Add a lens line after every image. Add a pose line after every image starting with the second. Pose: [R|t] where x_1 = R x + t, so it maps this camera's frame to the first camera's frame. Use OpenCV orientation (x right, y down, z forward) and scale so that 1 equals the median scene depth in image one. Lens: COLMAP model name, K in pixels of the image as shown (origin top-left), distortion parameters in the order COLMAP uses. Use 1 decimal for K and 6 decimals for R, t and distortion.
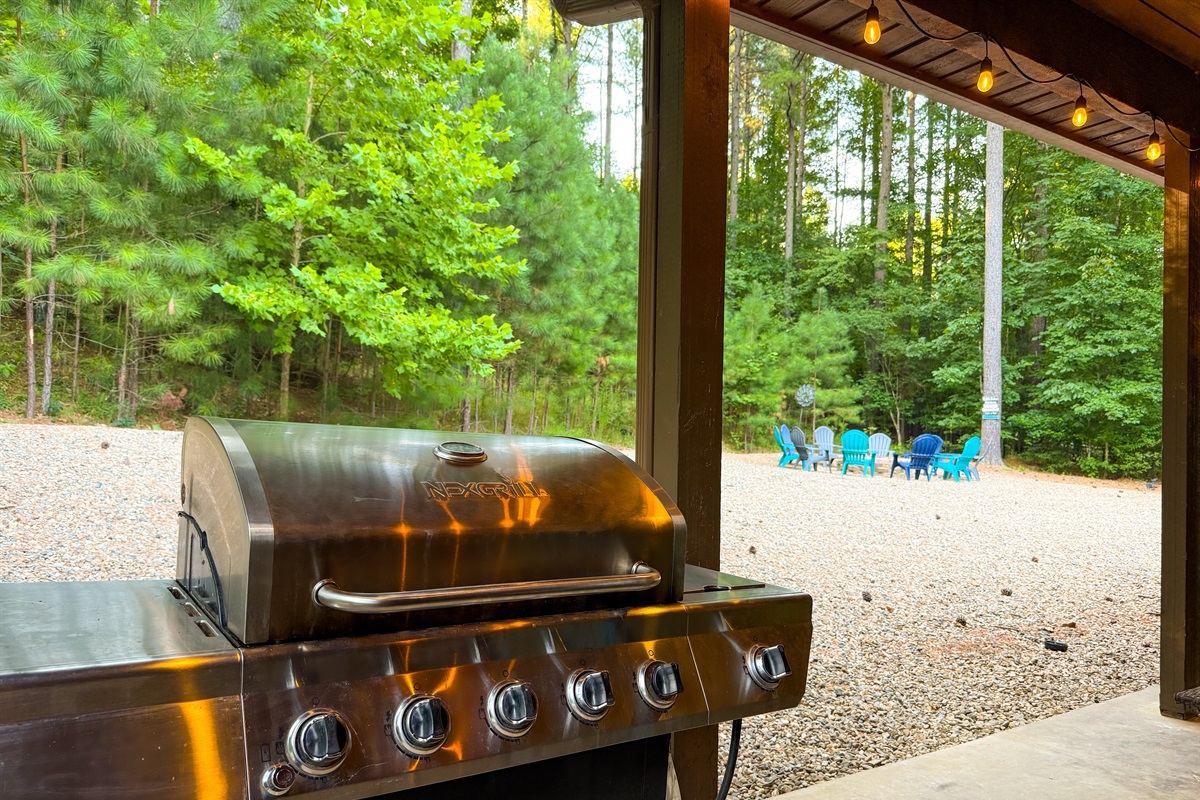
lens RADIAL K [[854.8, 0, 604.8], [0, 854.8, 415.4], [0, 0, 1]] dist [0.133216, -0.249707]
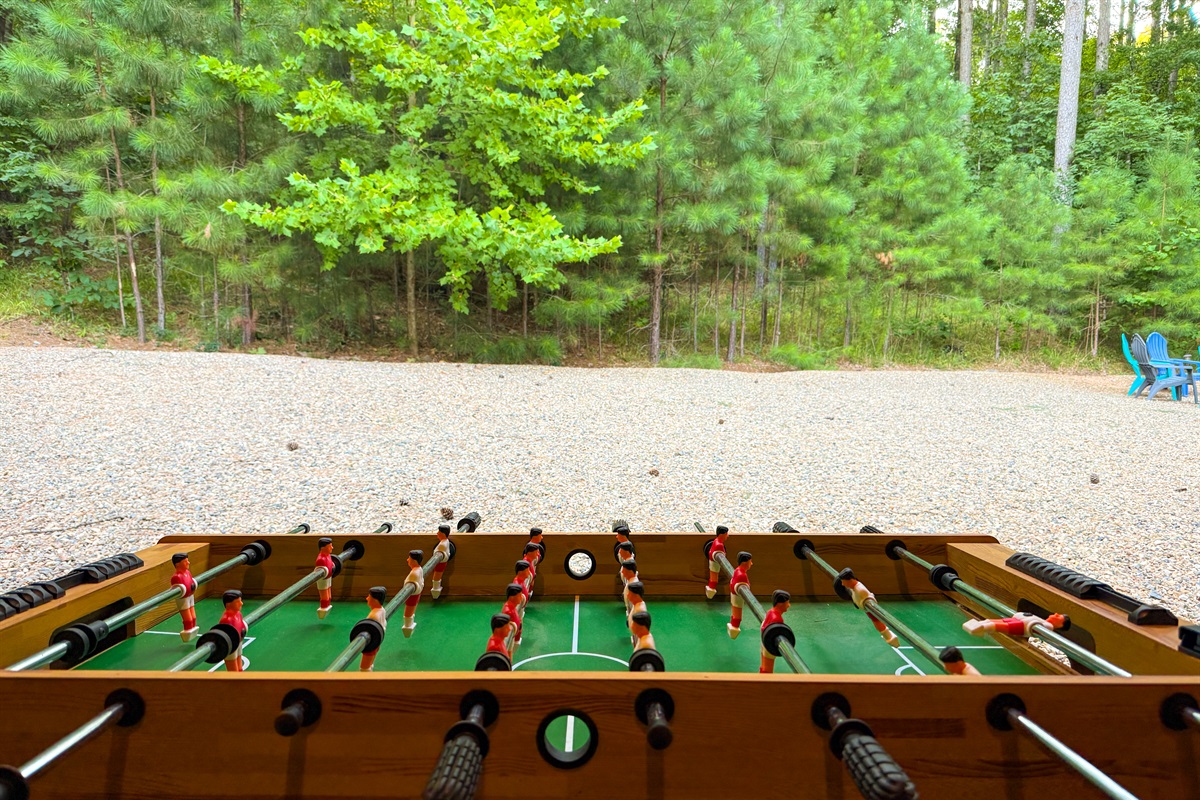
lens RADIAL K [[854.8, 0, 604.8], [0, 854.8, 415.4], [0, 0, 1]] dist [0.133216, -0.249707]
pose [[0.842788, 0.016831, -0.537983, 0.215215], [0.028790, 0.996671, 0.076282, 0.012829], [0.537475, -0.079778, 0.839497, 0.183805]]
